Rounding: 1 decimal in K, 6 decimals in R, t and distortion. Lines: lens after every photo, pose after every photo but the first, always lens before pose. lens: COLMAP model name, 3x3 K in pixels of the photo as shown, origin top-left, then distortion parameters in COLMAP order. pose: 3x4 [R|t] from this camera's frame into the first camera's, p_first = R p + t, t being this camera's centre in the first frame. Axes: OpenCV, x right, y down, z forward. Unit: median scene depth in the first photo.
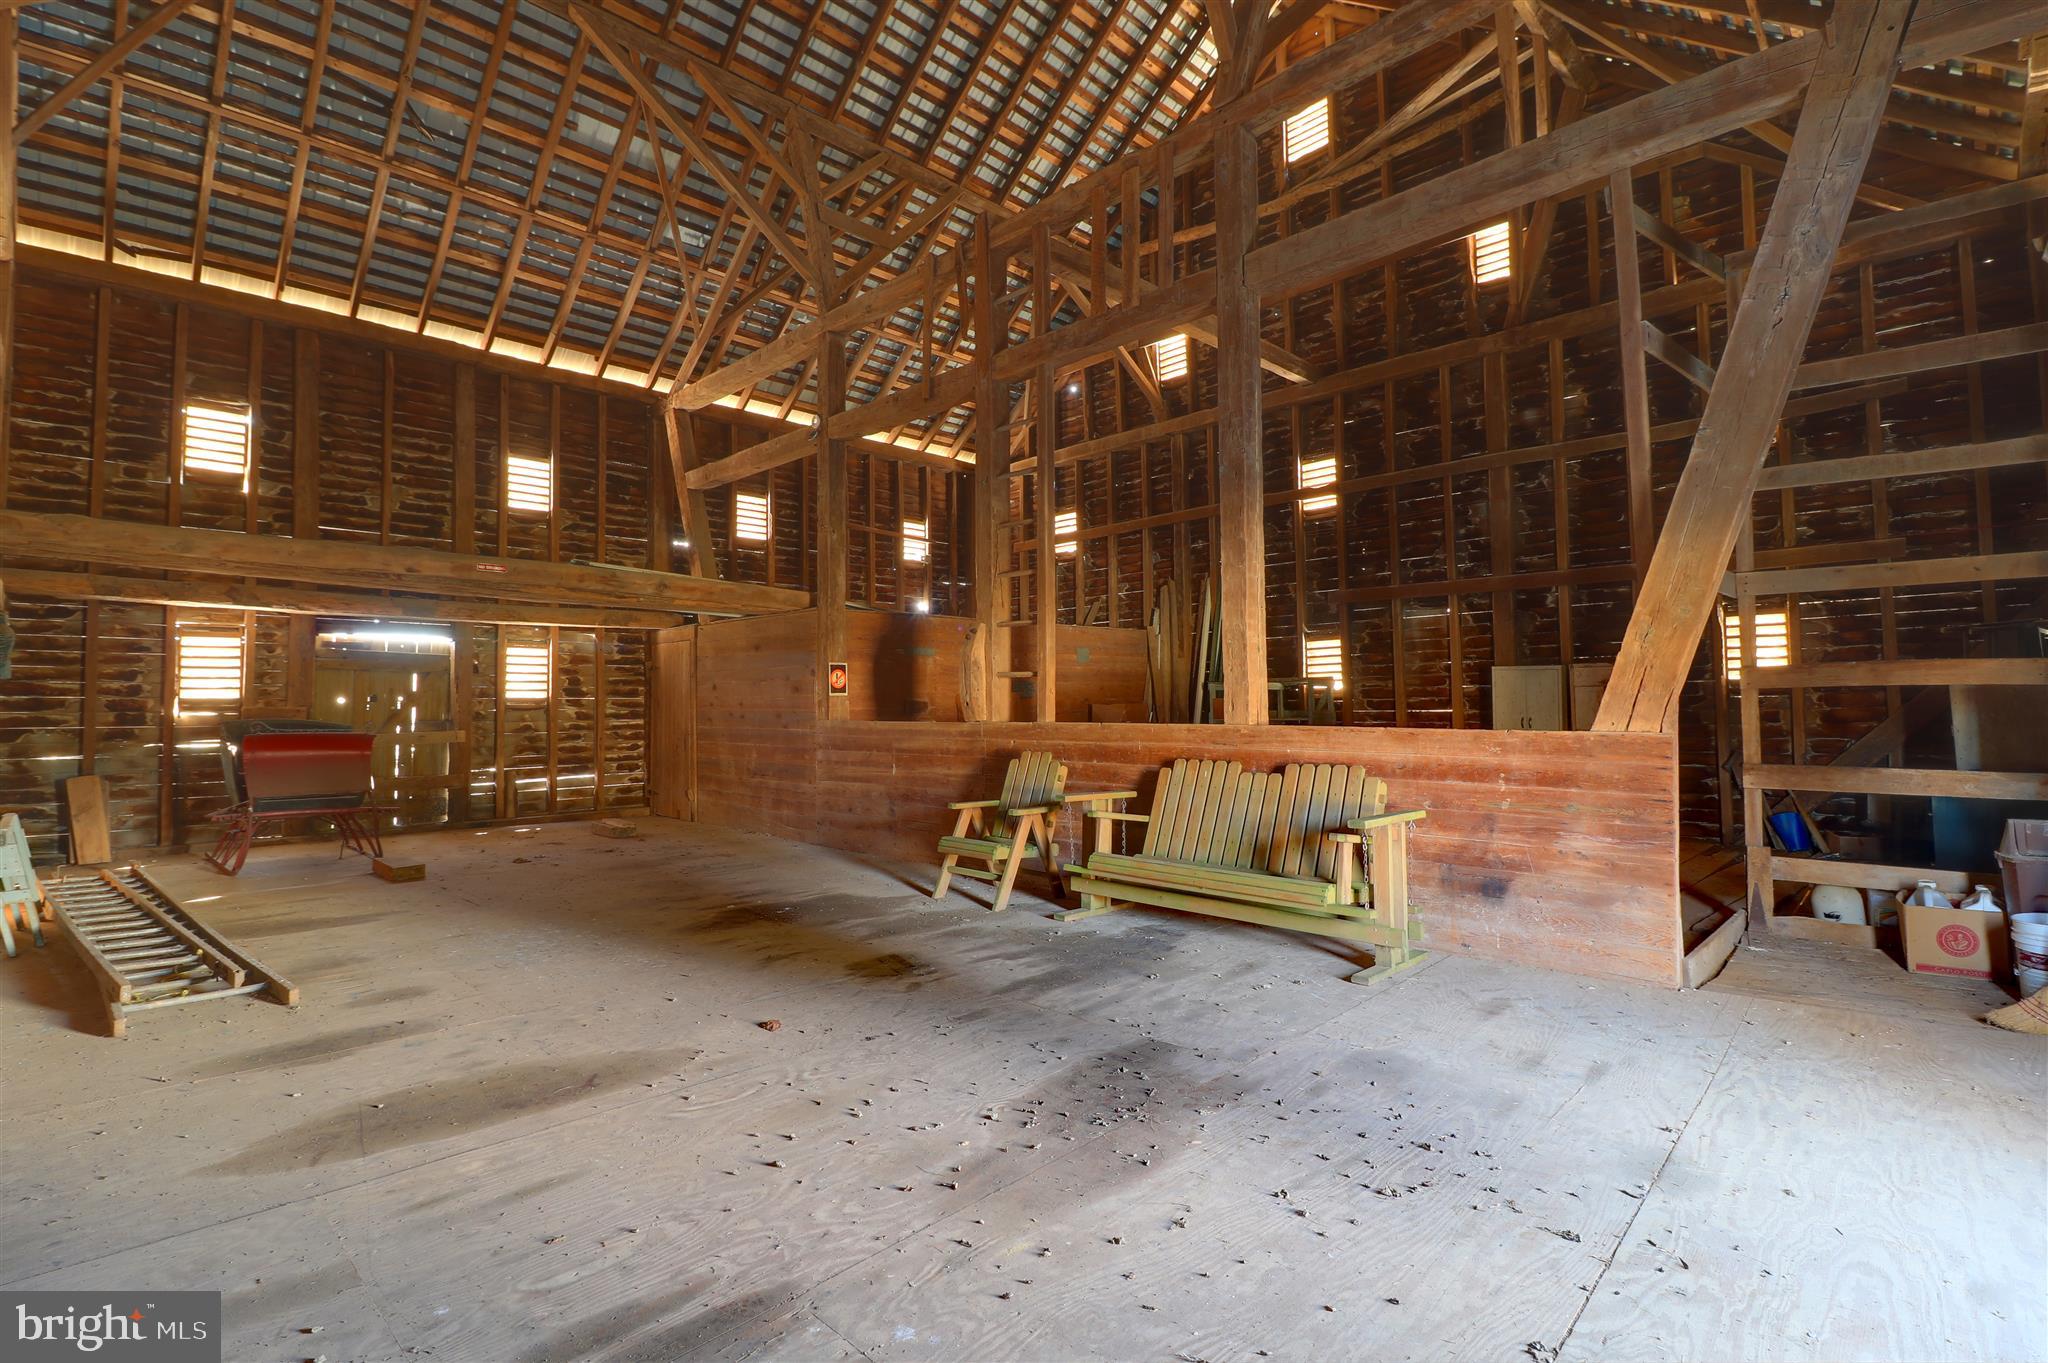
lens RADIAL K [[941.2, 0, 1021.0], [0, 941.2, 677.2], [0, 0, 1]] dist [-0.001907, -0.011741]
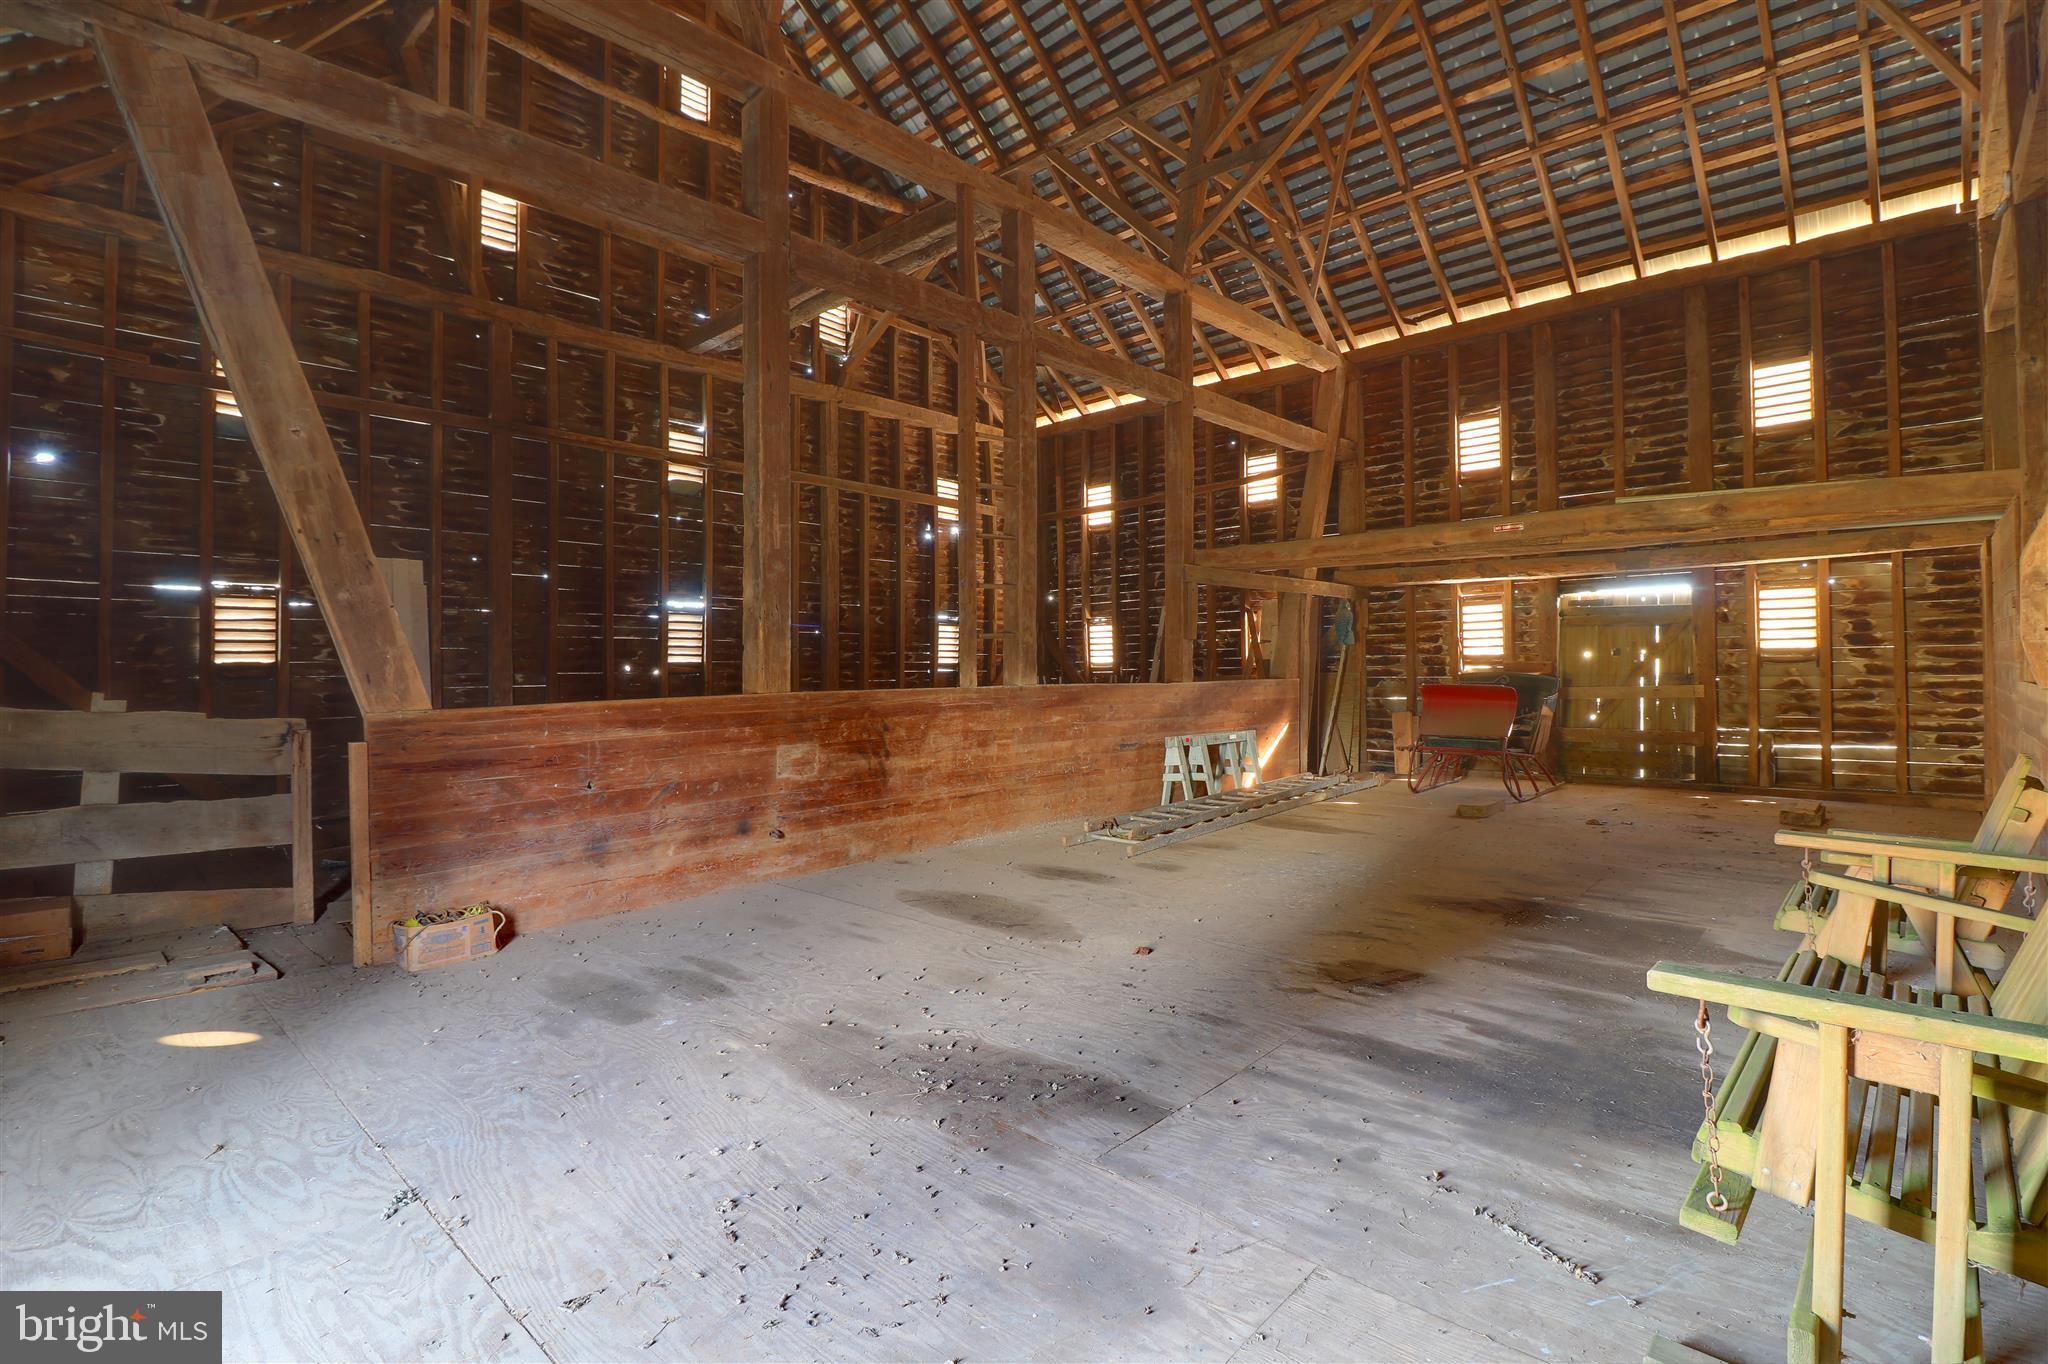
lens RADIAL K [[941.2, 0, 1020.9], [0, 941.2, 672.9], [0, 0, 1]] dist [-0.001907, -0.011741]
pose [[0.022086, 0.010004, -0.999706, 0.382788], [0.042979, 0.999016, 0.010946, 0.007029], [0.998832, -0.043208, 0.021634, 0.374240]]
